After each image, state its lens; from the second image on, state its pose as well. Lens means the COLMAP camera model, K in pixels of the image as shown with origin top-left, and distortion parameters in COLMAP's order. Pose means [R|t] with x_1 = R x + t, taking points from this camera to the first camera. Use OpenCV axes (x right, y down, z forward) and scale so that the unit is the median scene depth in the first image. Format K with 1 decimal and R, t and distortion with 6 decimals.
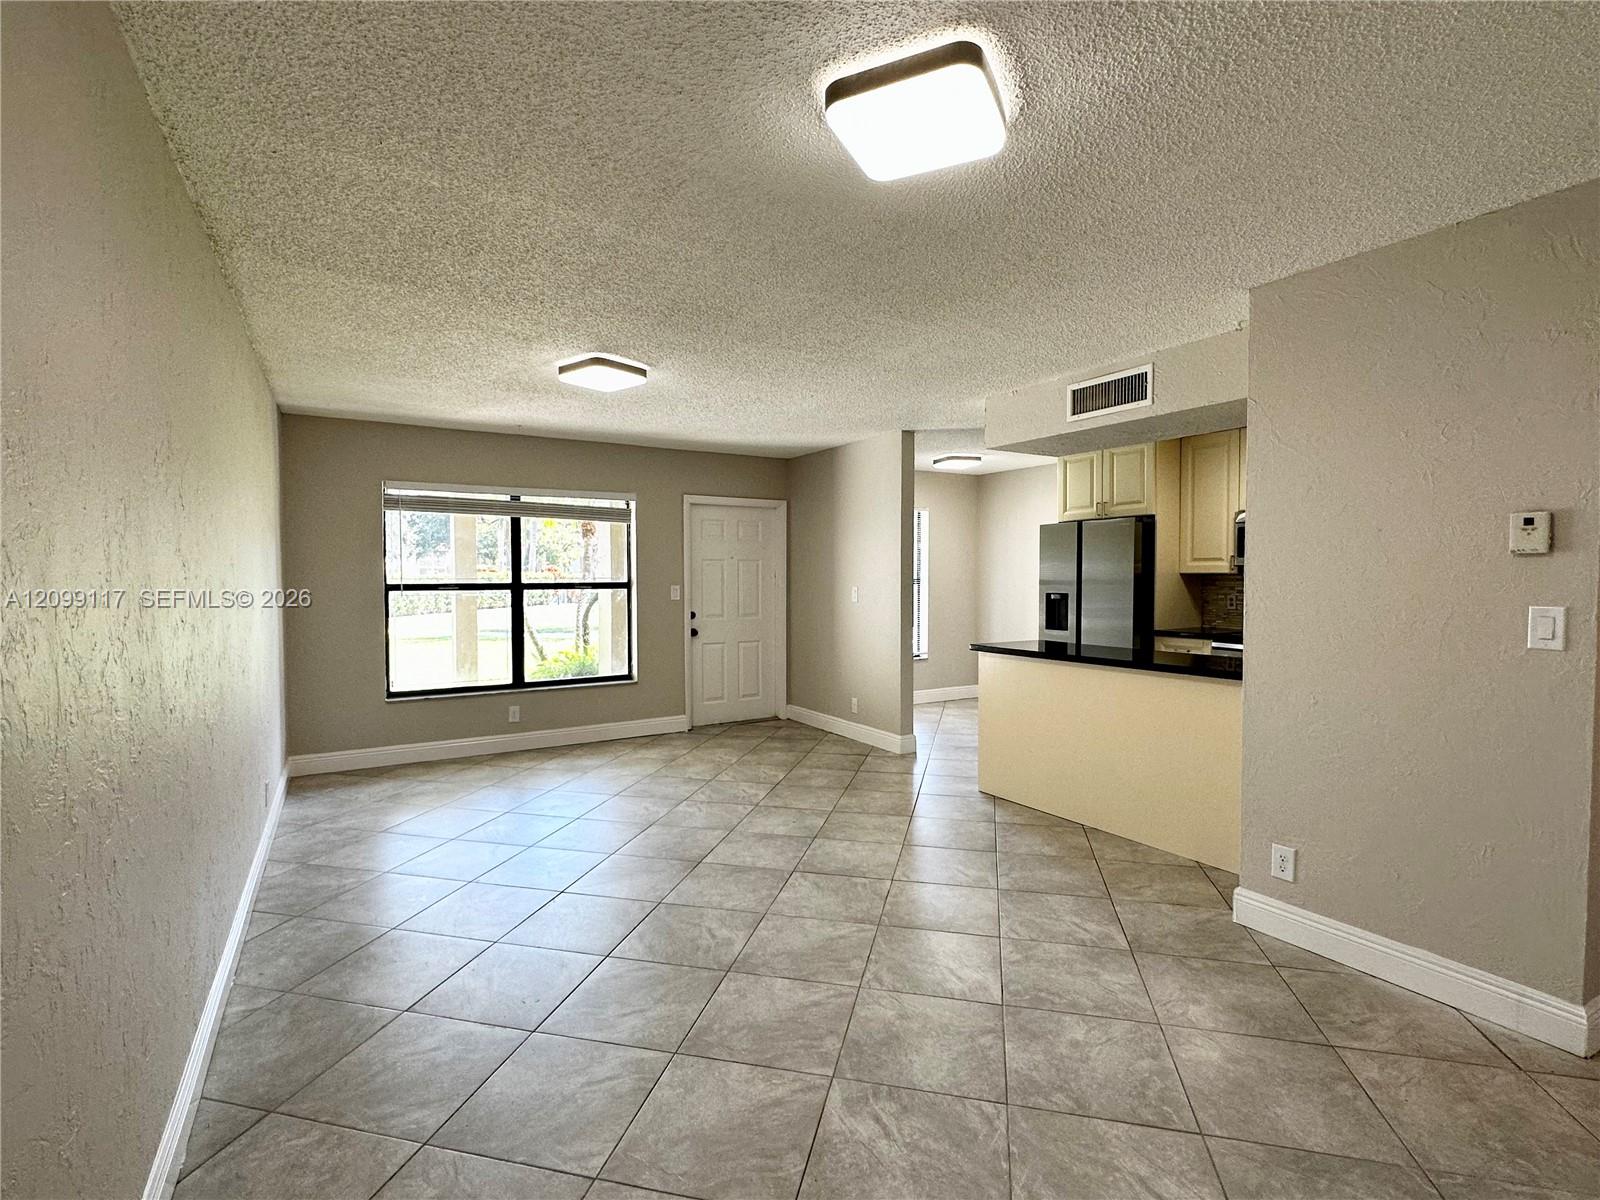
lens RADIAL K [[760.8, 0, 793.9], [0, 760.8, 596.2], [0, 0, 1]] dist [-0.003697, -0.001180]
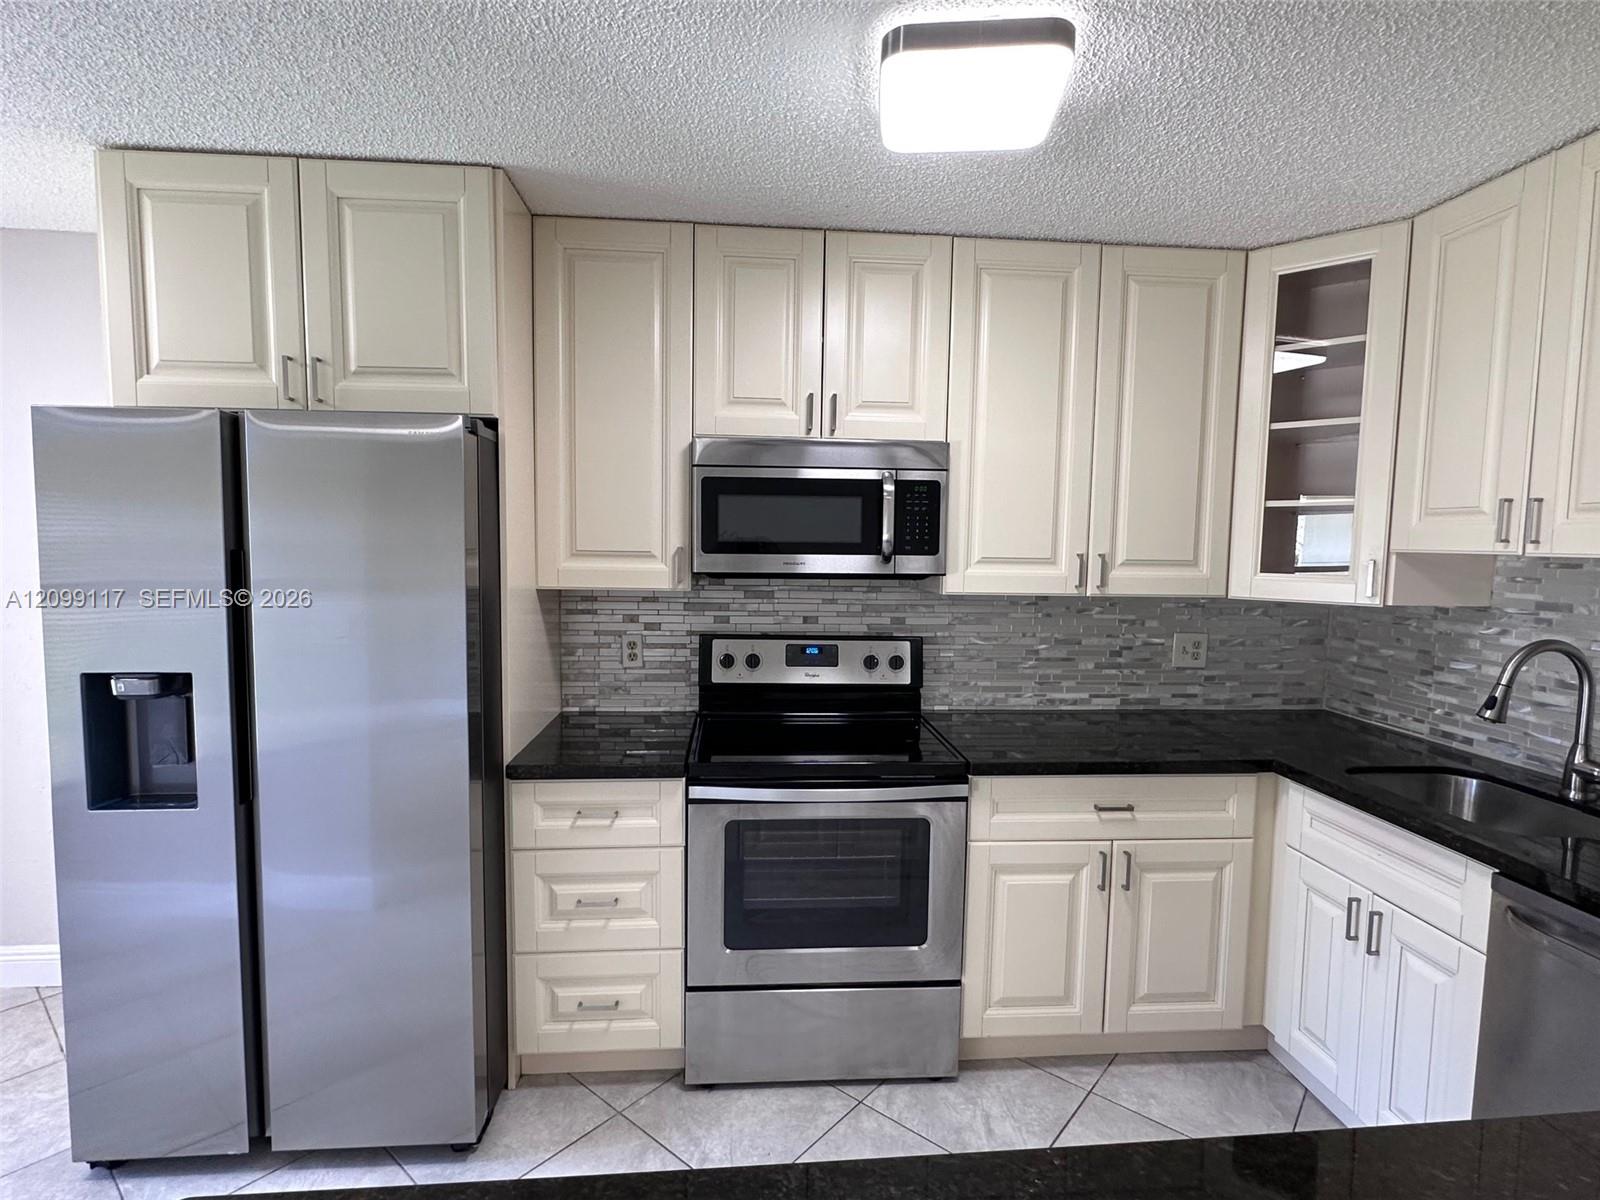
lens RADIAL K [[785.8, 0, 800.0], [0, 785.8, 604.0], [0, 0, 1]] dist [-0.002536, -0.005162]
pose [[0.441598, -0.066967, 0.894710, 0.215731], [0.012103, 0.997564, 0.068692, -0.047130], [-0.897131, -0.019506, 0.441333, 0.707451]]
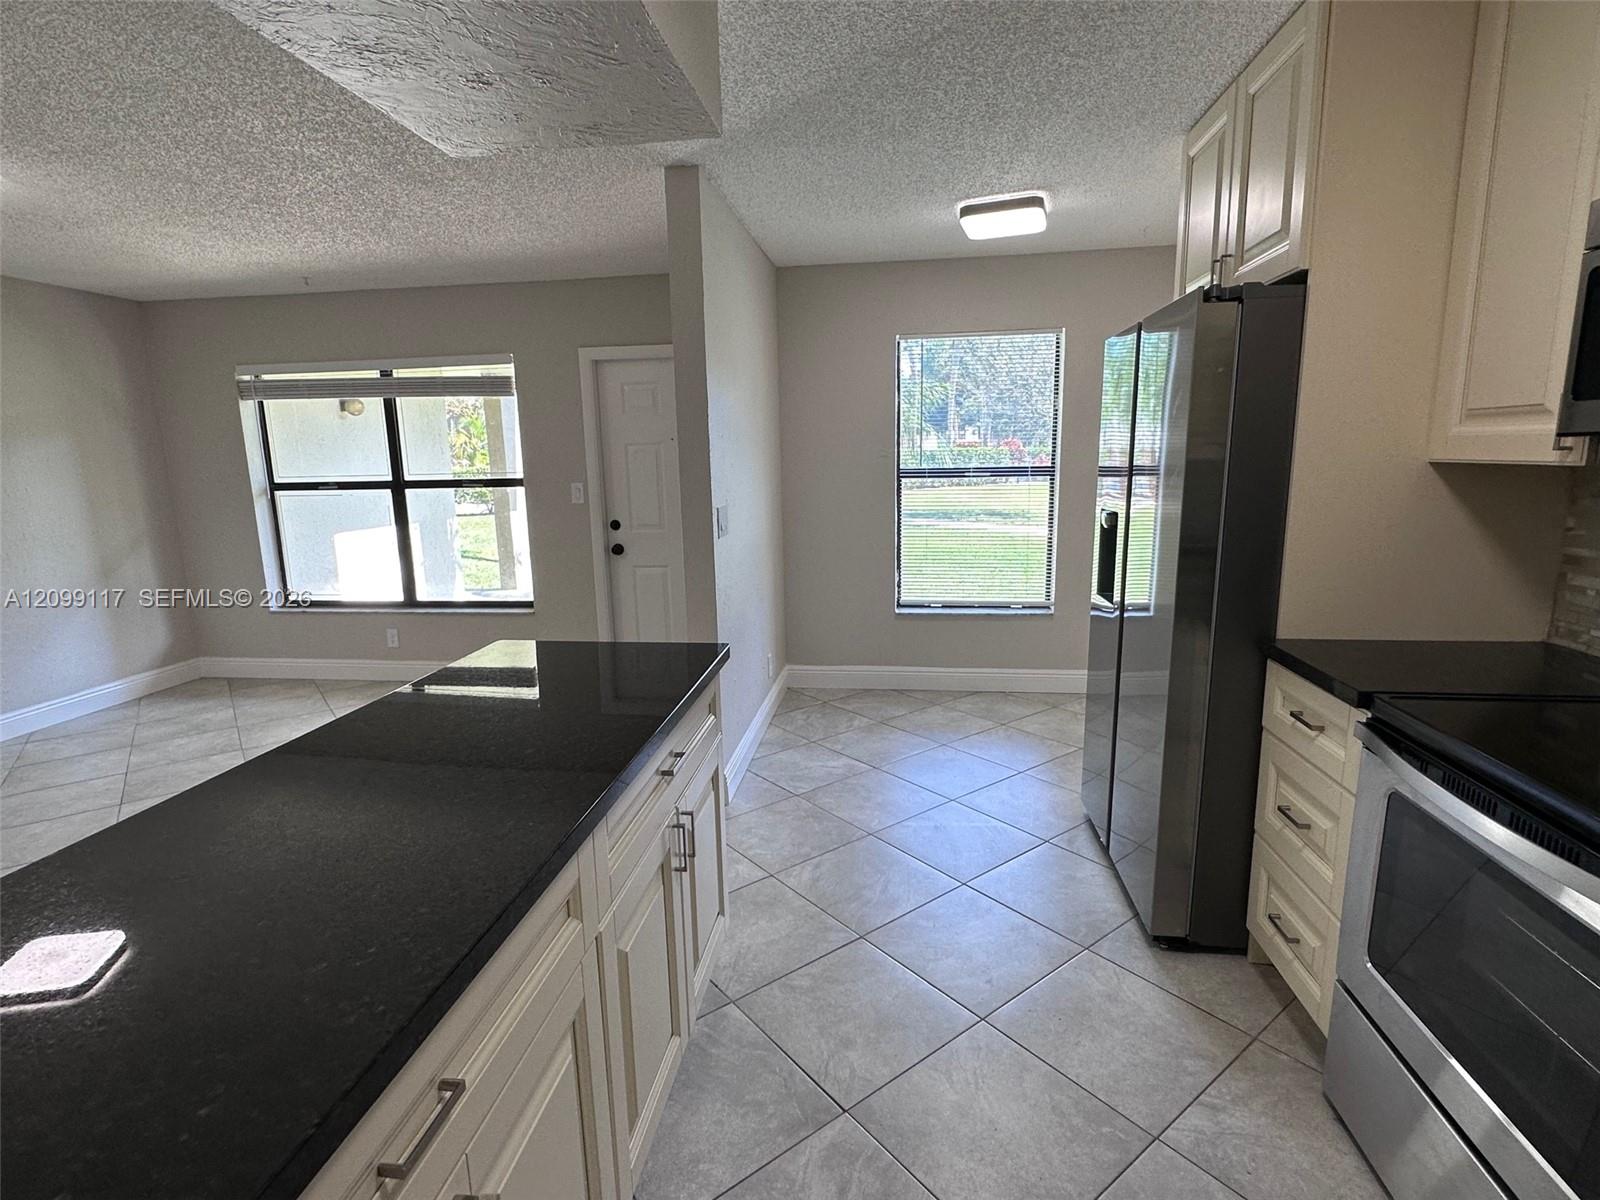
lens RADIAL K [[785.8, 0, 797.0], [0, 785.8, 597.2], [0, 0, 1]] dist [-0.002536, -0.005162]
pose [[0.791157, 0.094817, -0.604219, 0.499914], [-0.000275, 0.987965, 0.154677, -0.024291], [0.611613, -0.122208, 0.781661, 0.591770]]
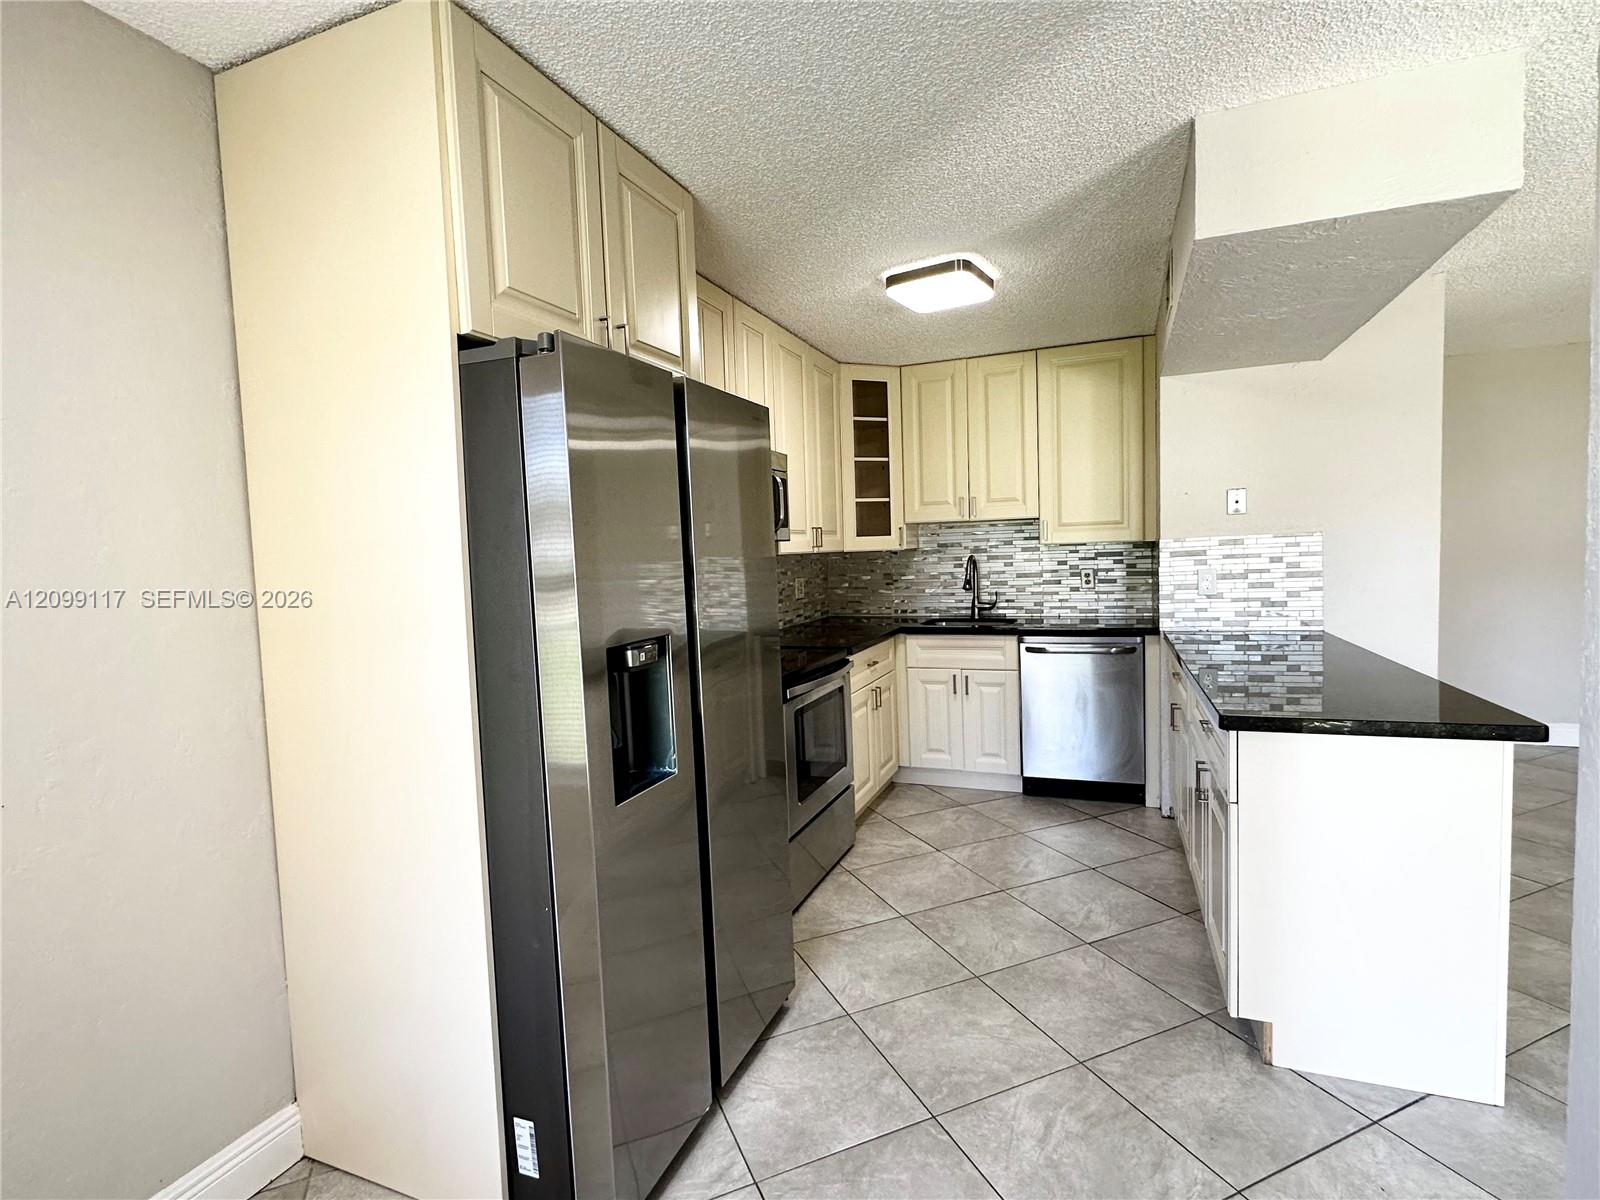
lens RADIAL K [[785.8, 0, 776.2], [0, 785.8, 603.6], [0, 0, 1]] dist [-0.002536, -0.005162]
pose [[-0.593104, -0.033893, 0.804412, 0.119618], [0.058754, 0.994628, 0.085228, -0.037488], [-0.802979, 0.097812, -0.587926, 1.176896]]
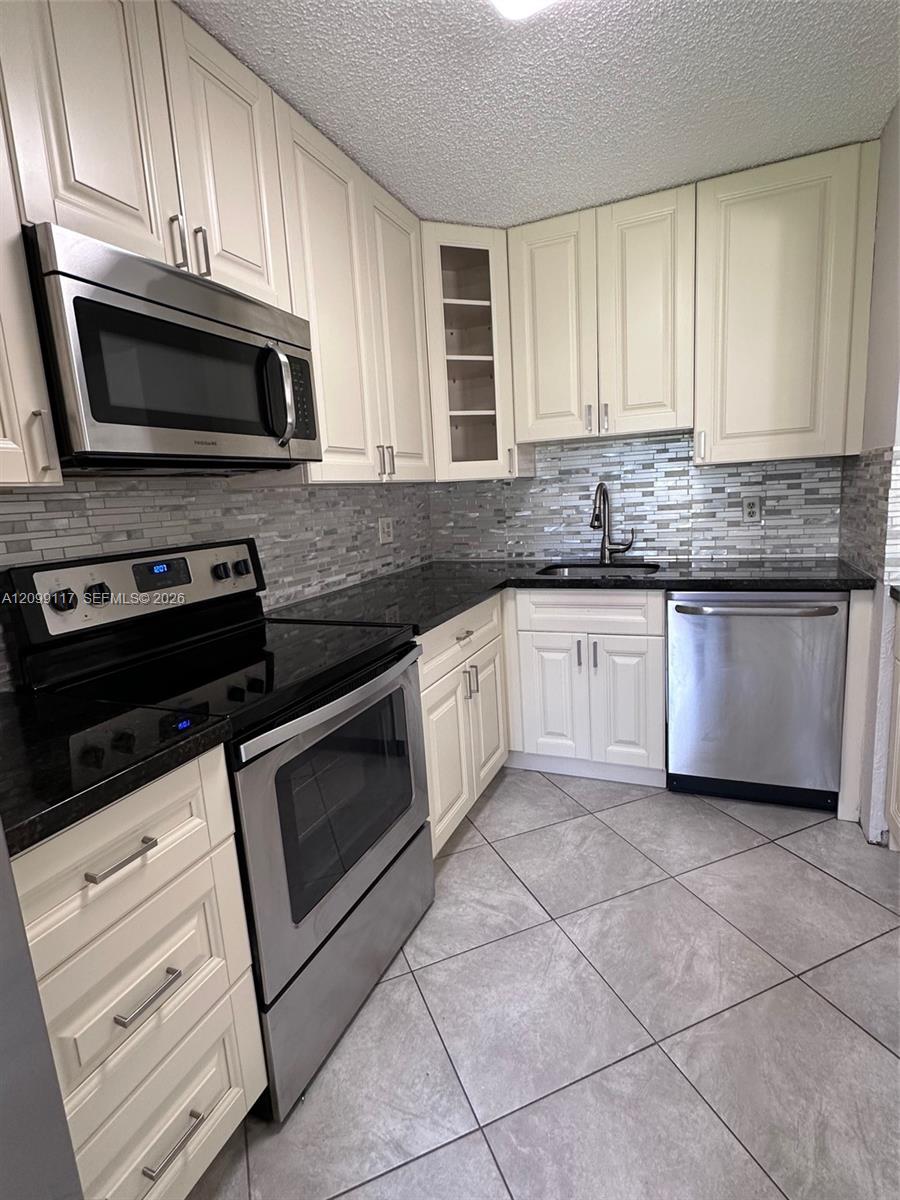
lens RADIAL K [[589.3, 0, 433.7], [0, 589.3, 601.9], [0, 0, 1]] dist [-0.002536, -0.005162]
pose [[-0.575986, -0.111171, 0.809865, 0.320562], [0.084663, 0.977269, 0.194364, -0.017788], [-0.813064, 0.180516, -0.553481, 0.942263]]
